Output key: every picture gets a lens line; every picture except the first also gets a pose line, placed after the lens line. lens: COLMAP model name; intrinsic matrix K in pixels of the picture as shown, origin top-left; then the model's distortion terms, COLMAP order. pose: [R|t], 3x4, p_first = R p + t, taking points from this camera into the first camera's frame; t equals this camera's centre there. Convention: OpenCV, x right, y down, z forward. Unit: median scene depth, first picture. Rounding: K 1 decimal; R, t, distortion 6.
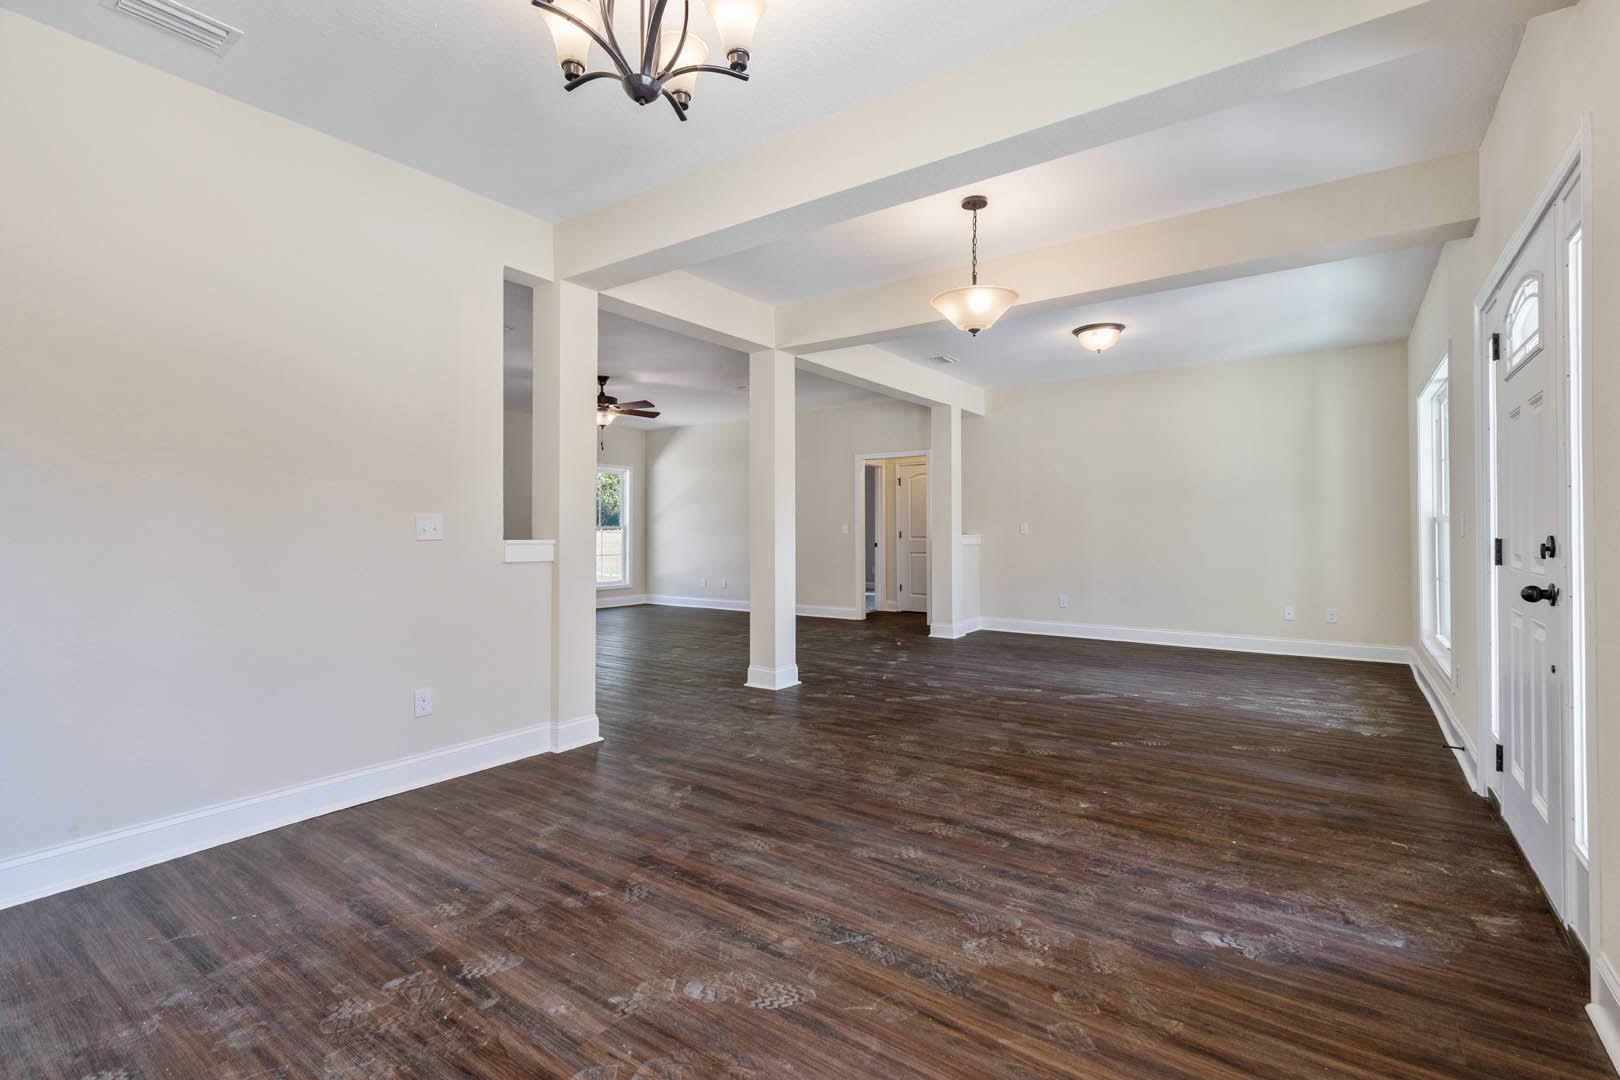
lens RADIAL K [[724.3, 0, 811.0], [0, 724.3, 512.5], [0, 0, 1]] dist [0.003402, 0.000169]
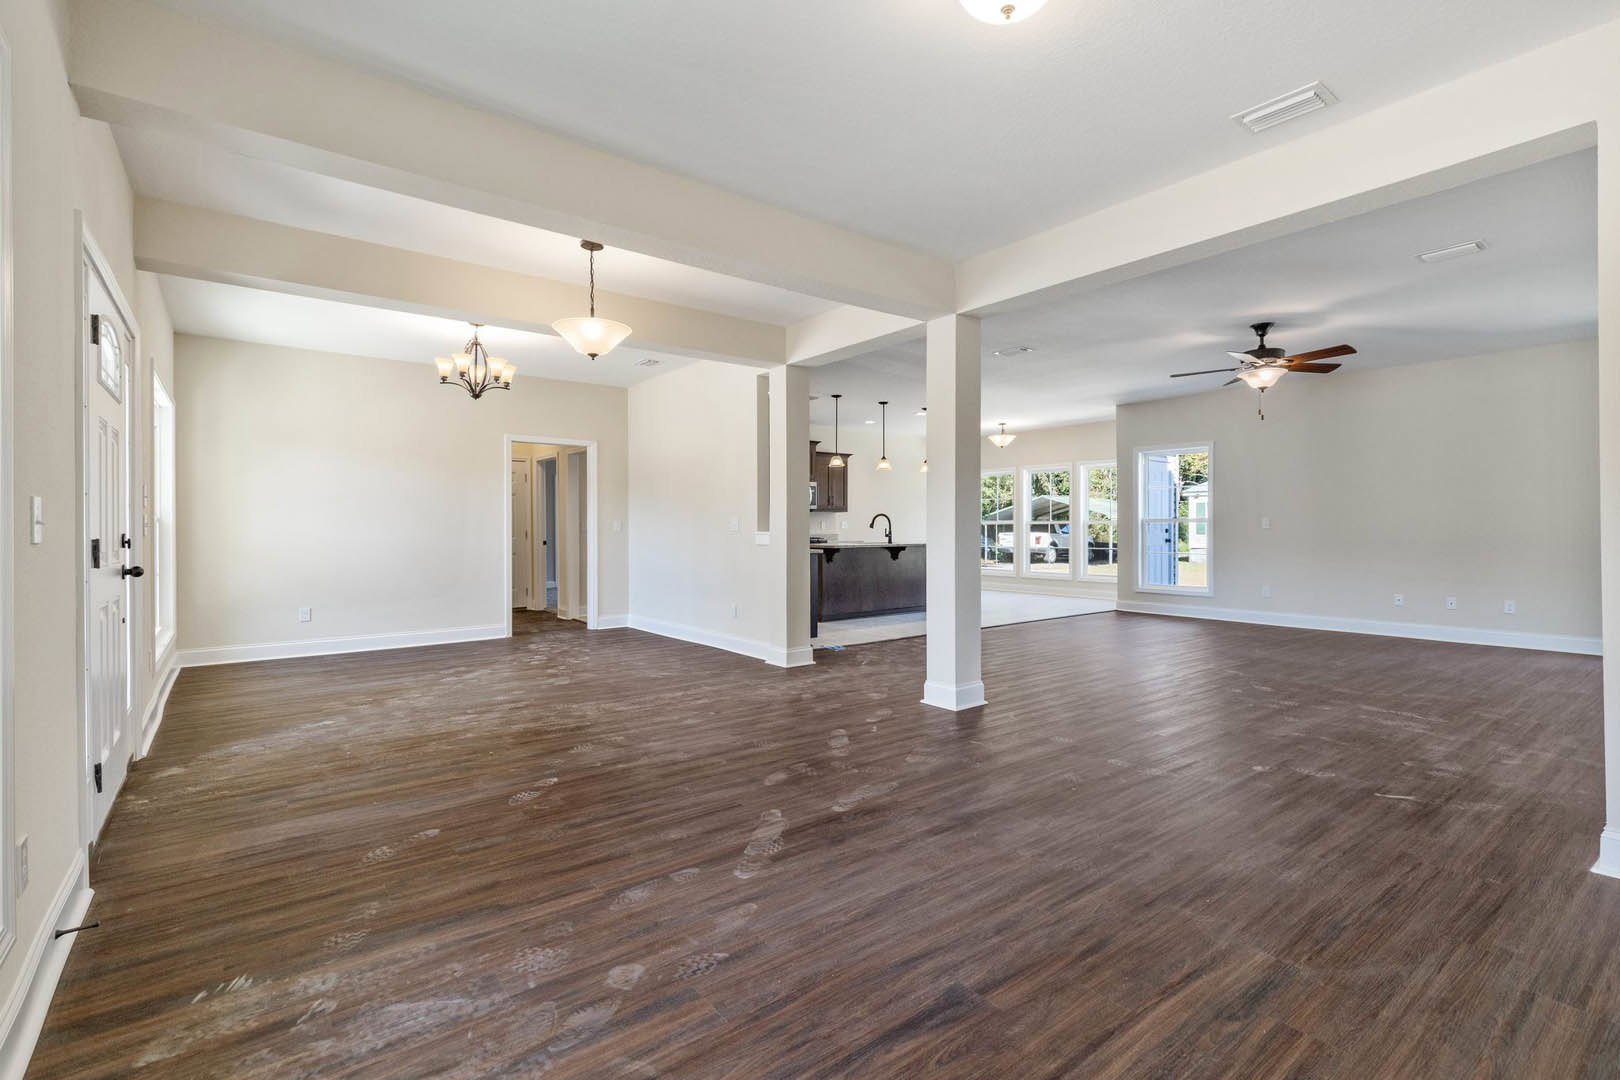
lens RADIAL K [[731.4, 0, 849.9], [0, 731.4, 532.7], [0, 0, 1]] dist [0.004323, 0.000101]
pose [[-0.241146, 0.012908, -0.970403, 1.616734], [0.029191, 0.999556, 0.006042, 0.050561], [0.970050, -0.026870, -0.241416, 2.157922]]
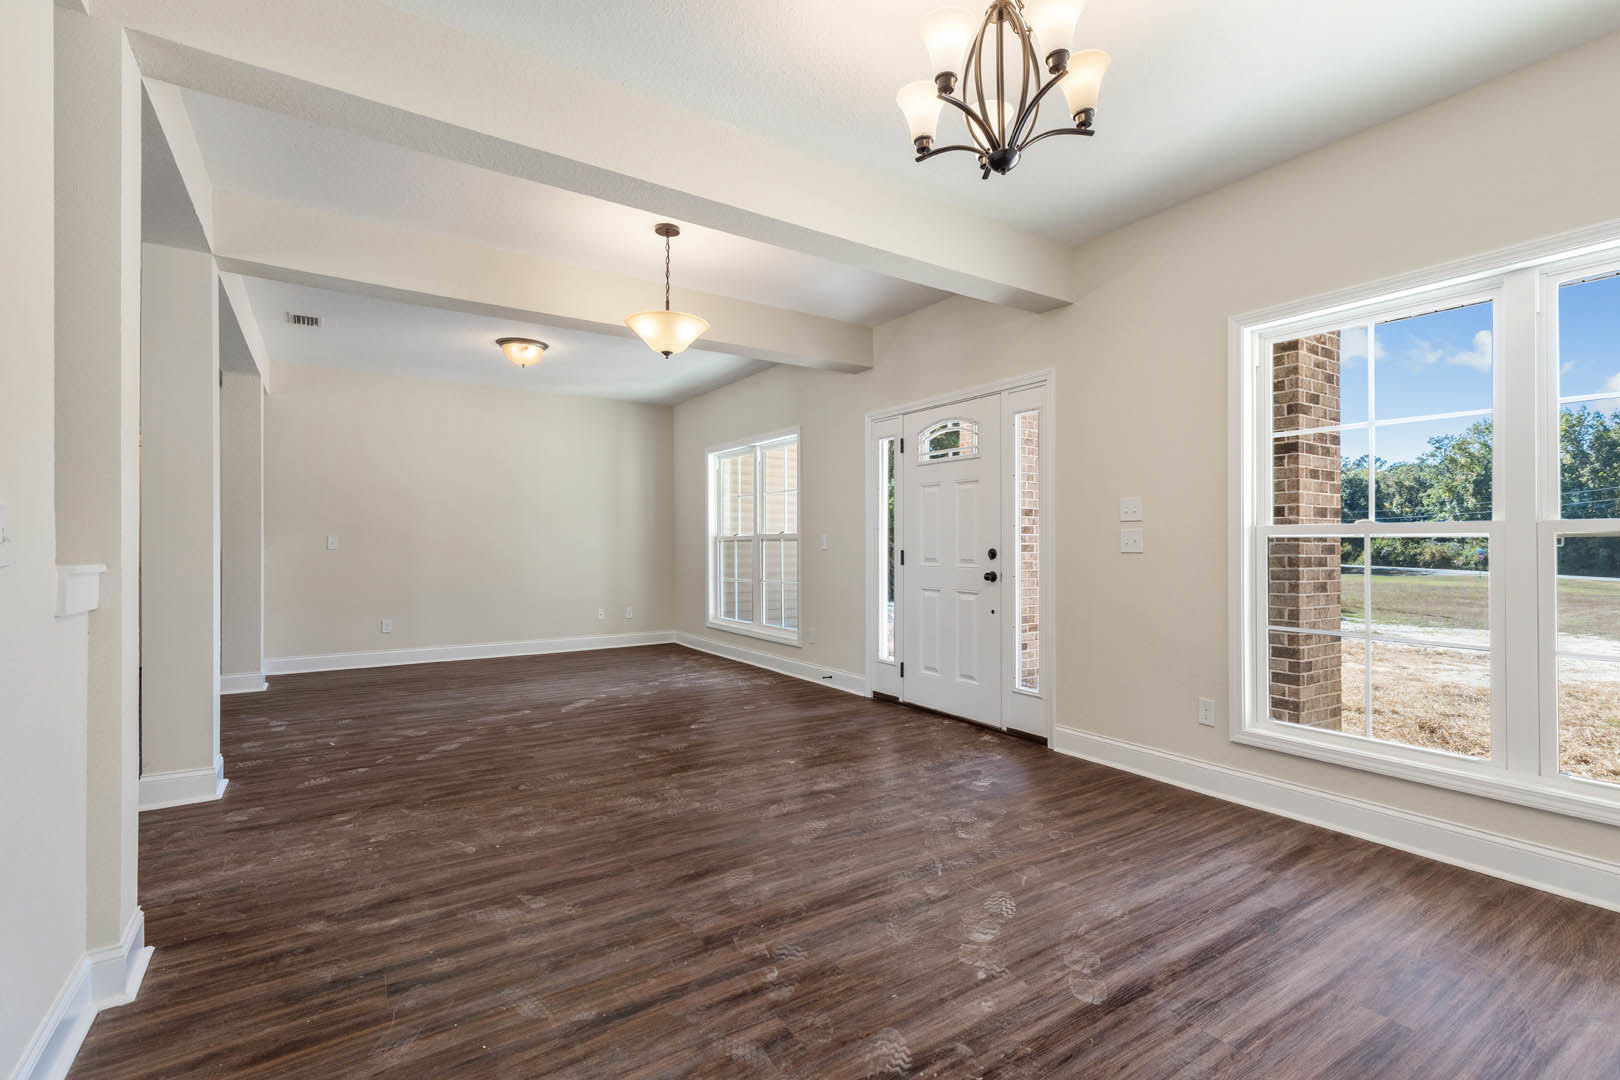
lens RADIAL K [[754.5, 0, 816.4], [0, 754.5, 533.1], [0, 0, 1]] dist [0.005997, -0.000075]
pose [[0.358039, 0.014199, 0.933599, -0.912113], [-0.022071, 0.999734, -0.006741, 0.012812], [-0.933446, -0.018192, 0.358257, 0.533771]]
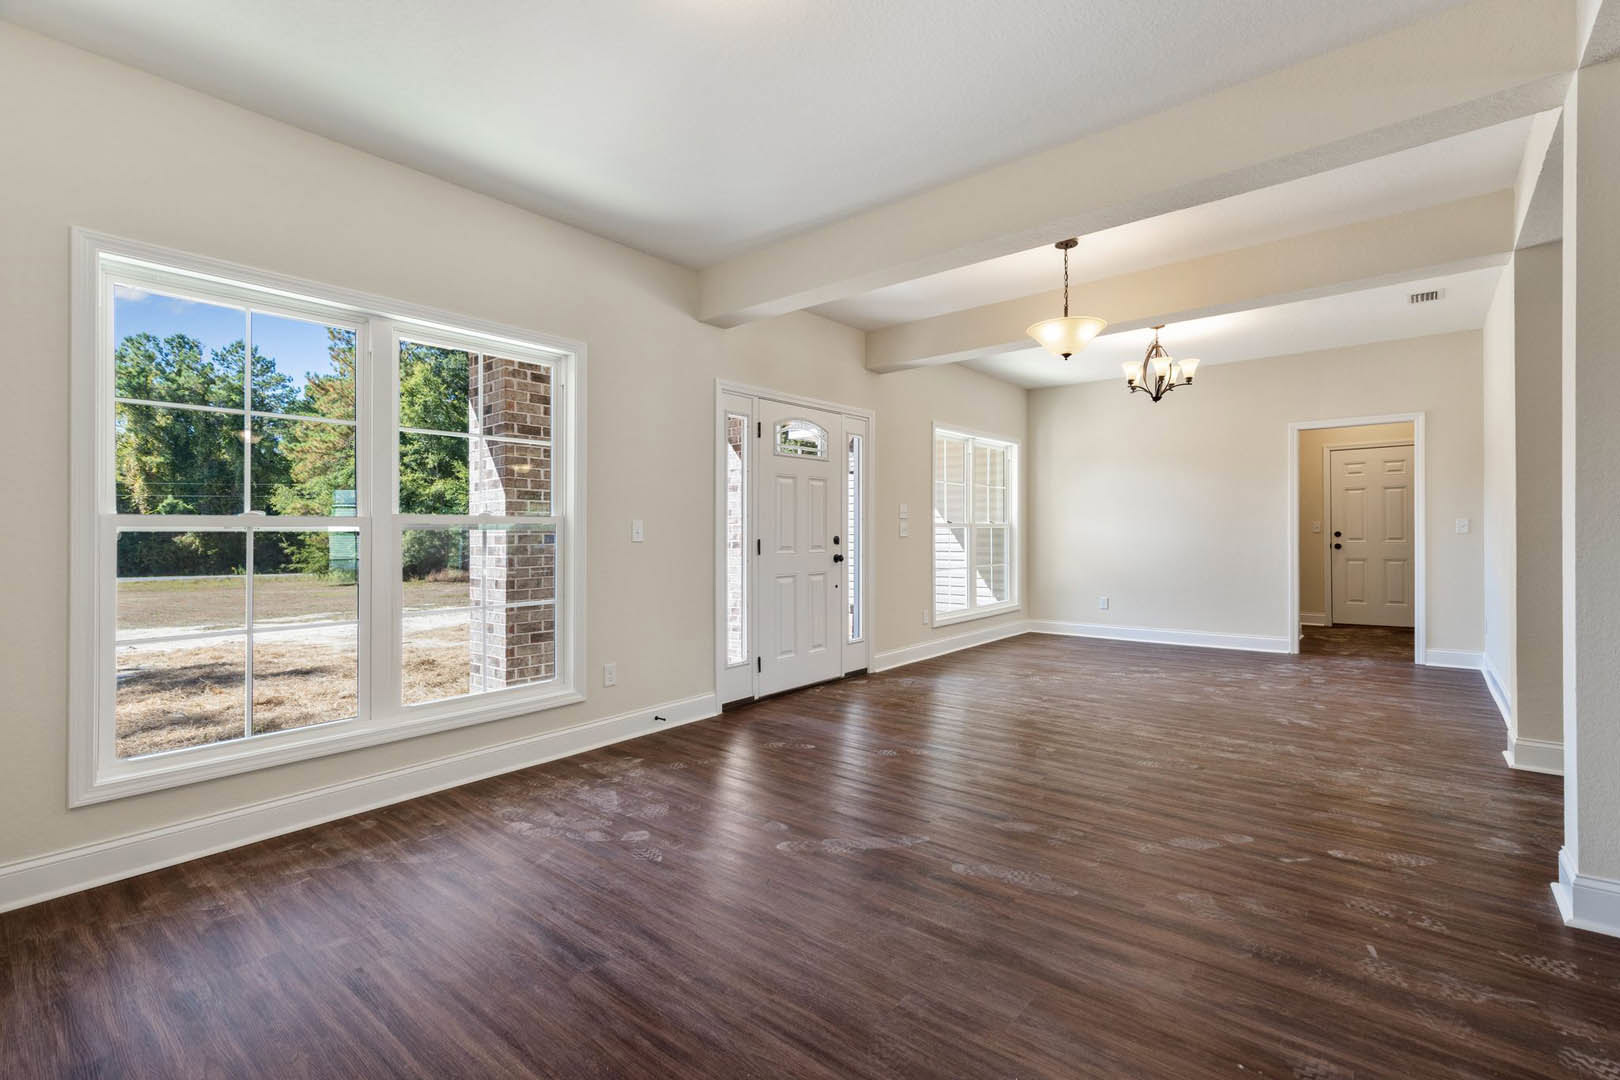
lens RADIAL K [[754.5, 0, 816.4], [0, 754.5, 533.1], [0, 0, 1]] dist [0.005997, -0.000075]
pose [[-0.998958, 0.011455, 0.044187, 0.720298], [0.010453, 0.999684, -0.022846, 0.065149], [-0.044435, -0.022360, -0.998762, 2.821765]]
